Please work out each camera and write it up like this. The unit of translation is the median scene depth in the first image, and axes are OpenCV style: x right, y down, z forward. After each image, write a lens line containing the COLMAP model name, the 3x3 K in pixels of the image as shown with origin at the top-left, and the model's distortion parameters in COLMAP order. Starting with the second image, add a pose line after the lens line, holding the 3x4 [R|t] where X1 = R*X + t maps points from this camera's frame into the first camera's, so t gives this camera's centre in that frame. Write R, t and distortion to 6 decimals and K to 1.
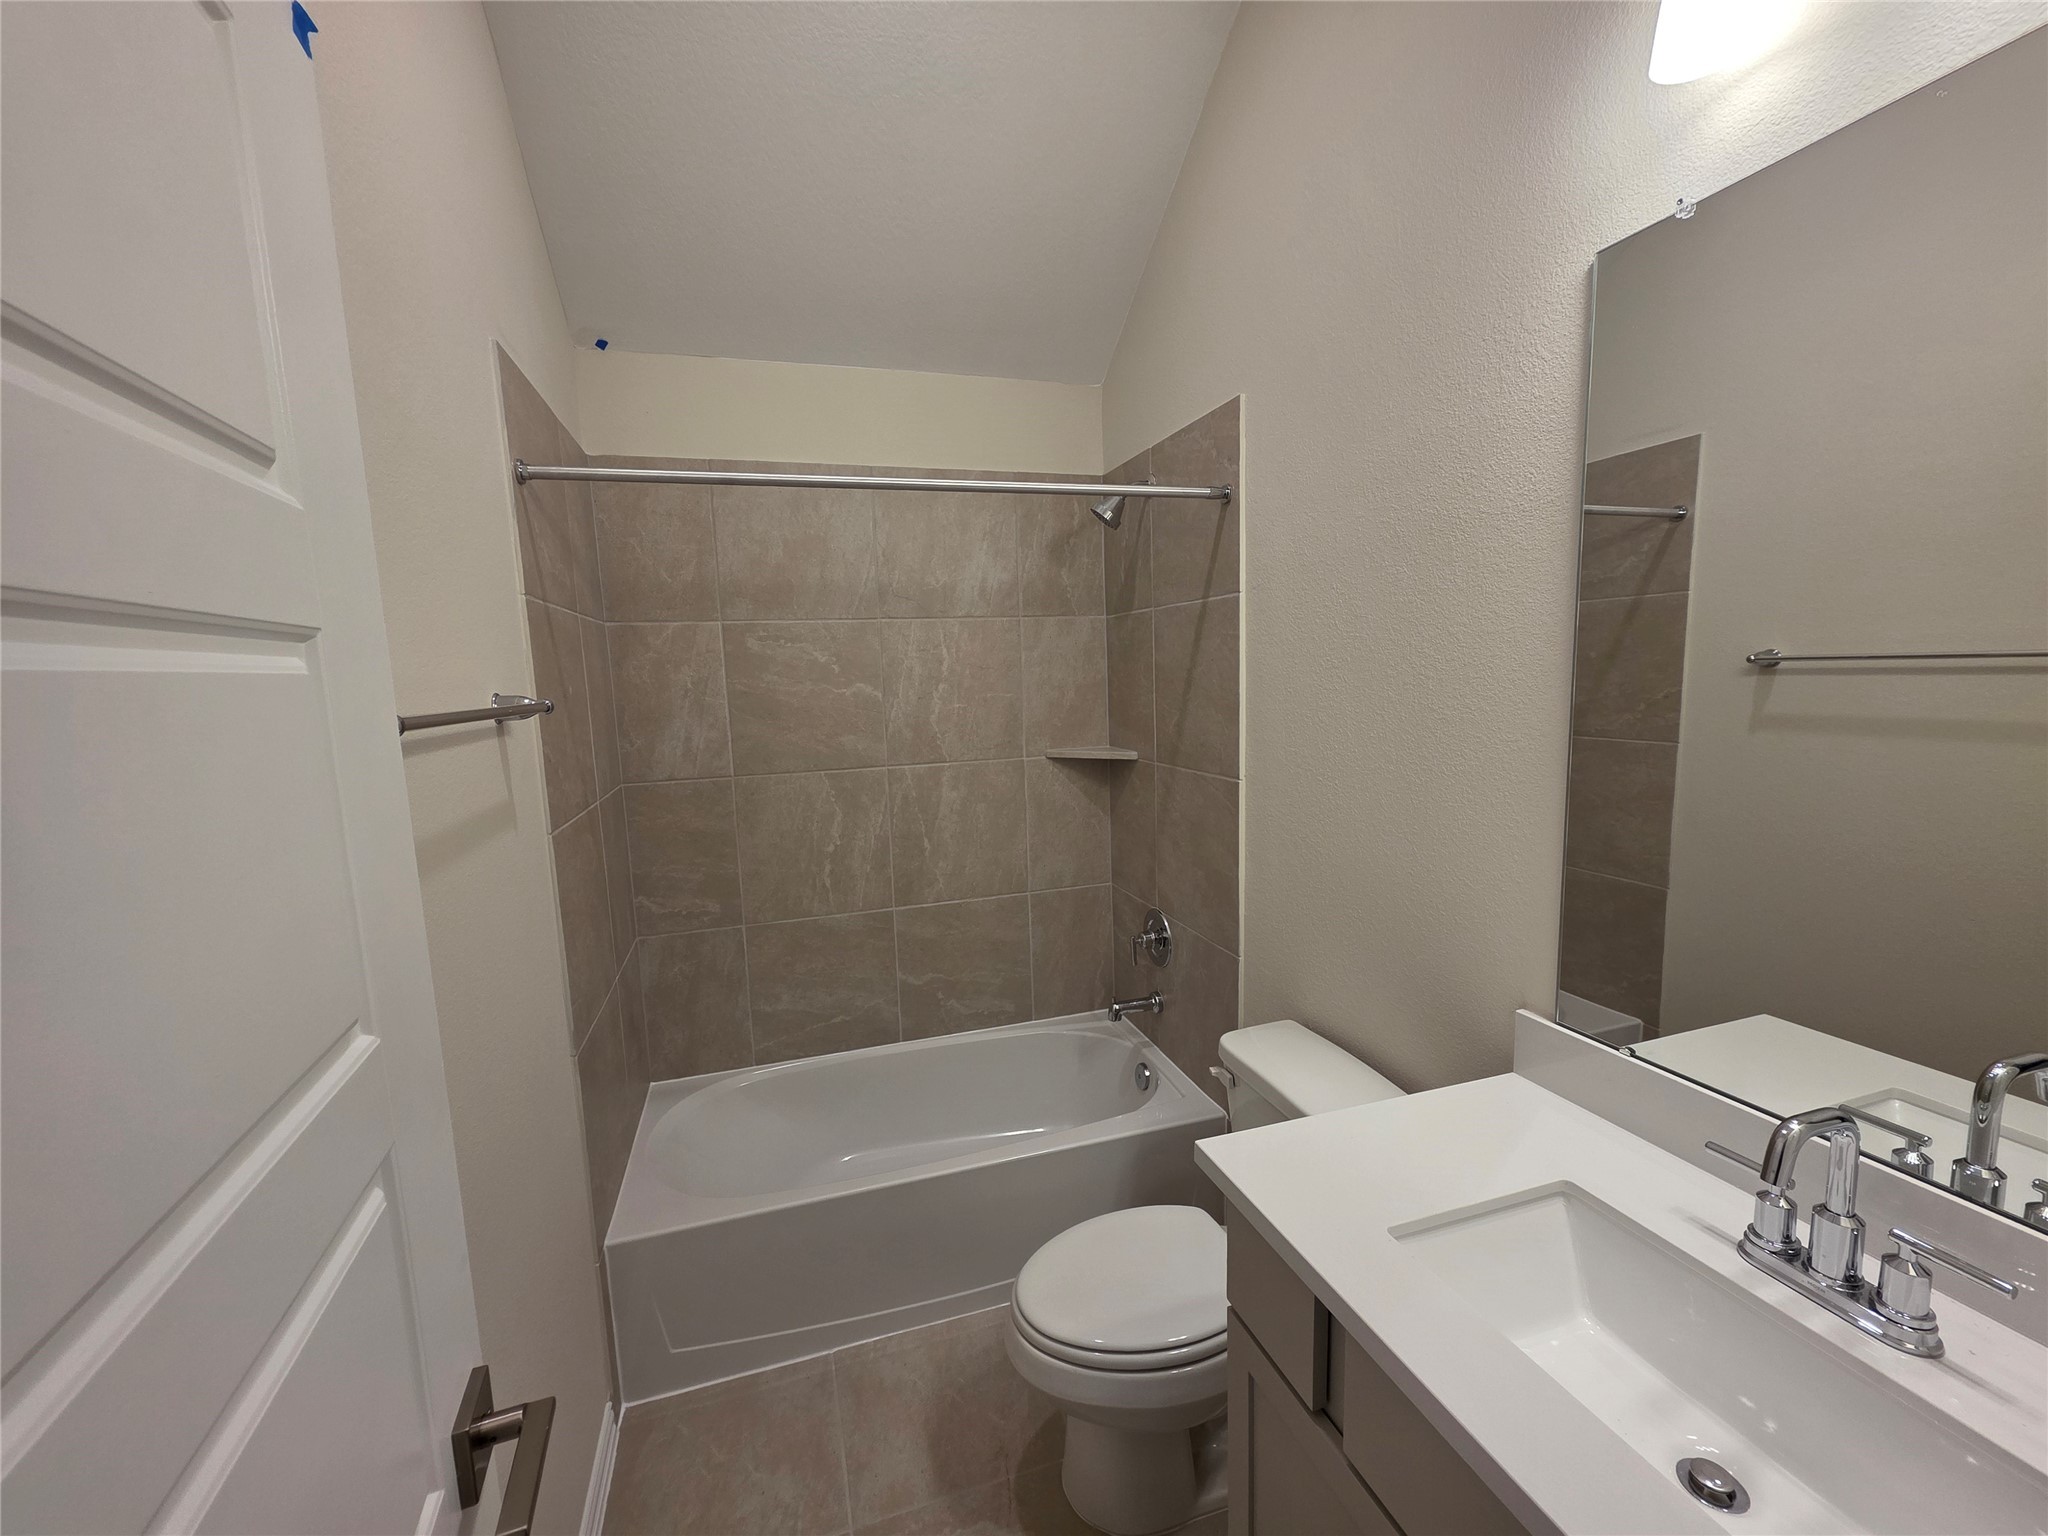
lens RADIAL K [[822.1, 0, 1017.6], [0, 822.1, 777.0], [0, 0, 1]] dist [0.002352, 0.000045]
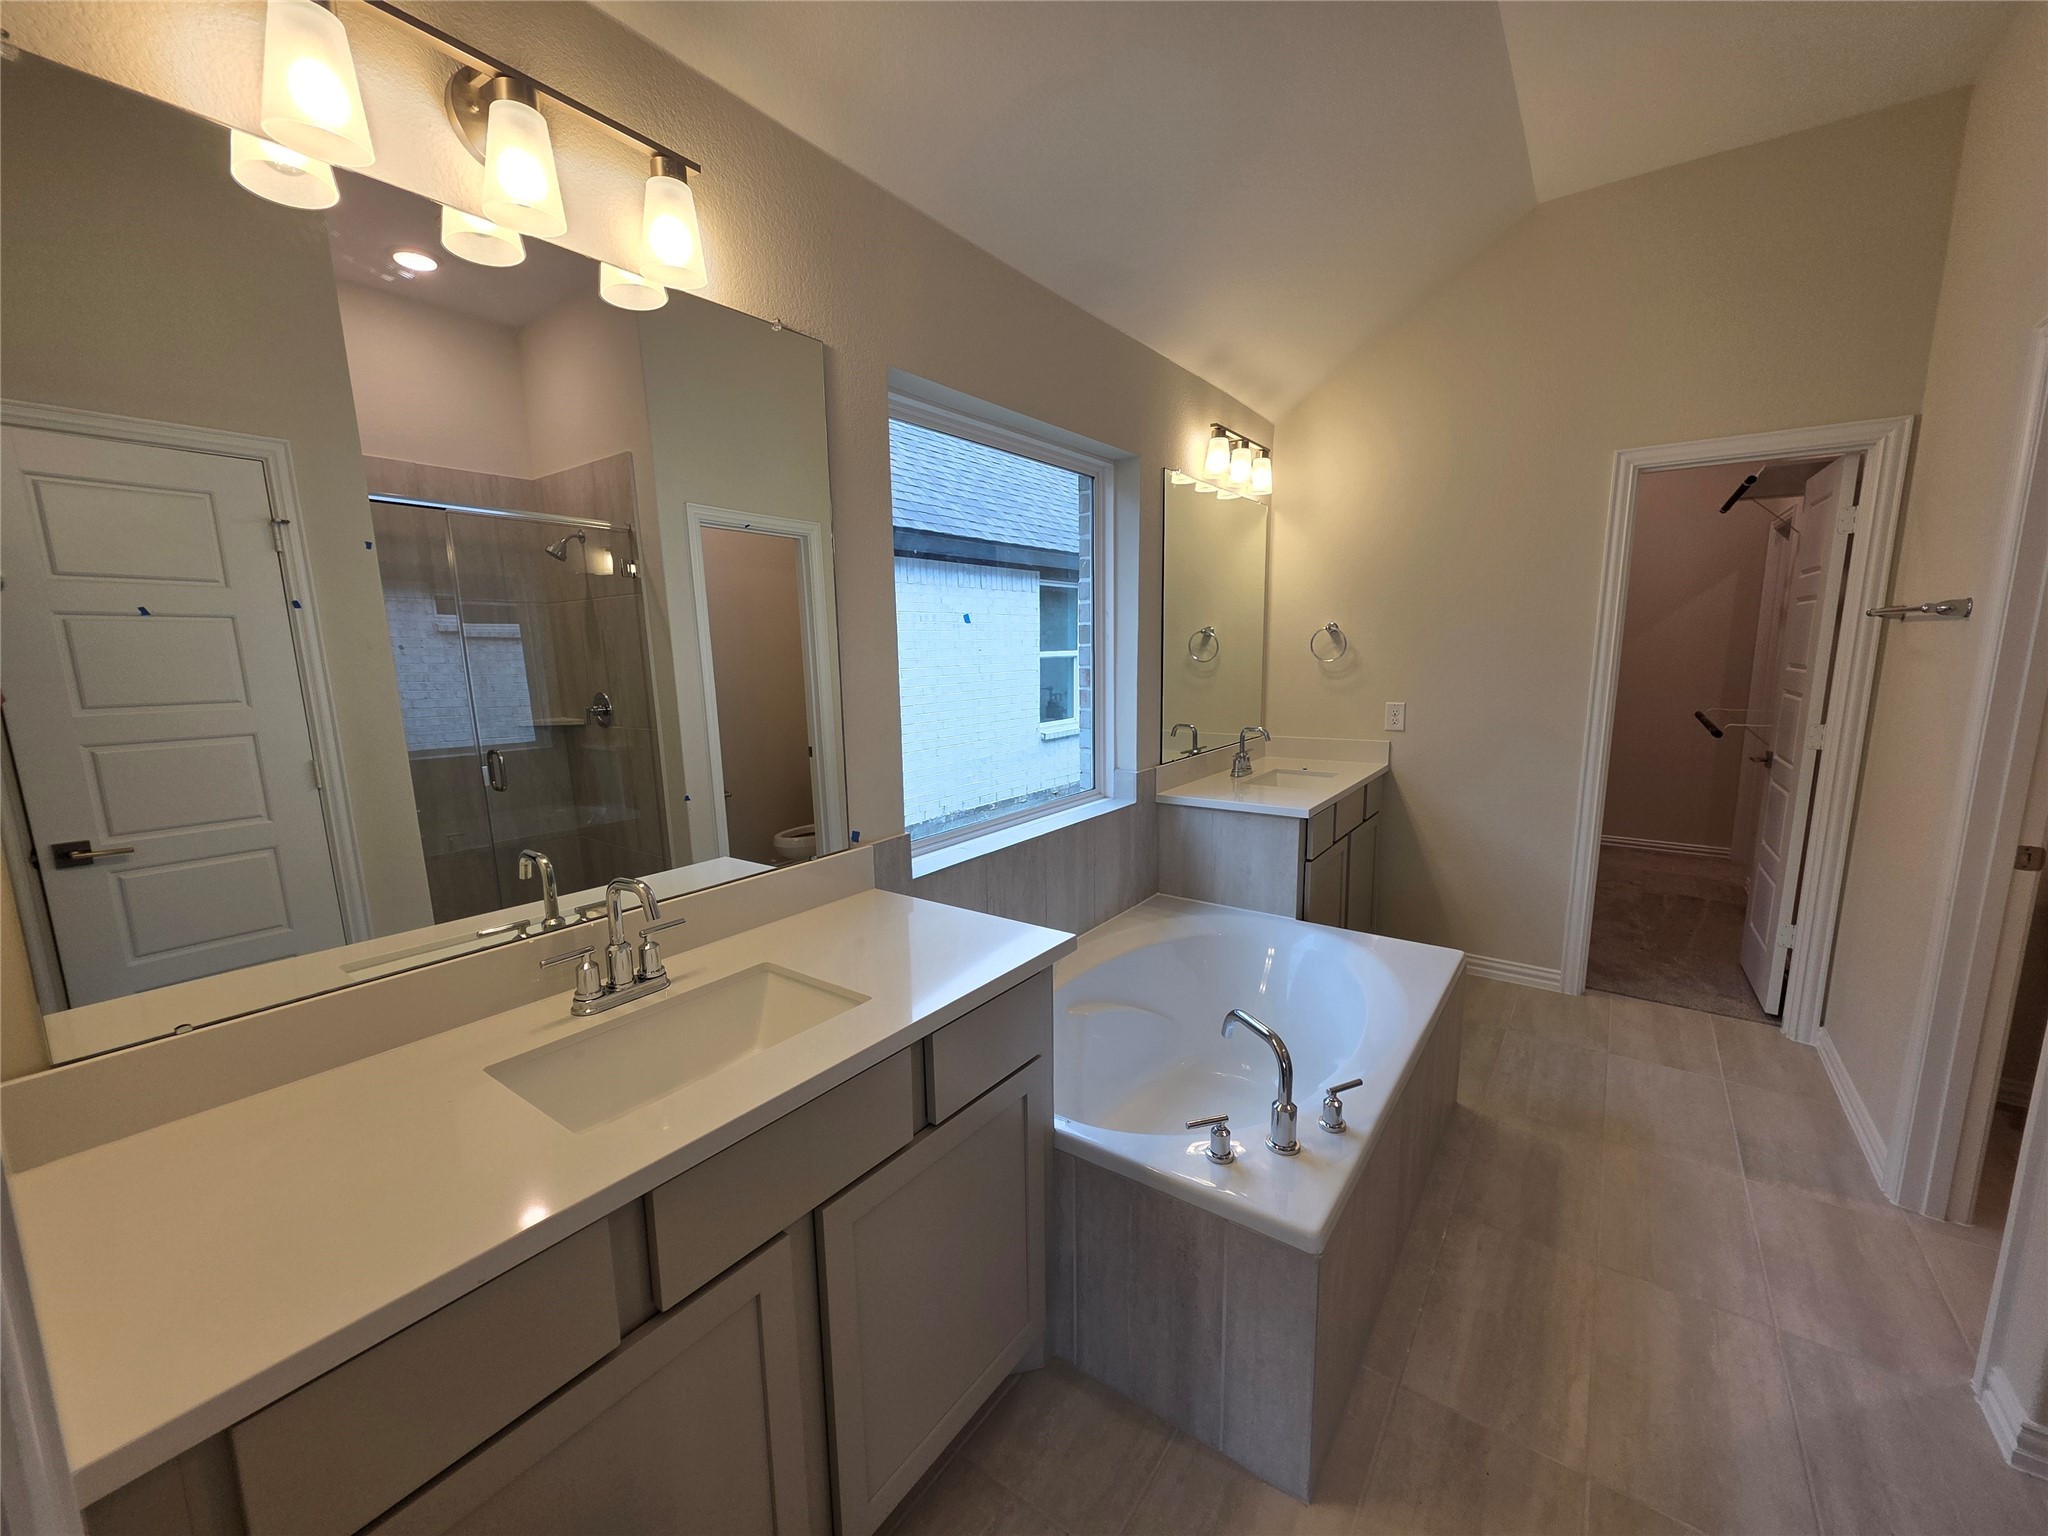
lens RADIAL K [[822.1, 0, 1017.6], [0, 822.1, 777.0], [0, 0, 1]] dist [0.002352, 0.000045]
pose [[-0.595348, -0.091221, 0.798273, -0.818618], [0.133785, 0.968410, 0.210439, -0.061956], [-0.792252, 0.232081, -0.564337, 1.214561]]
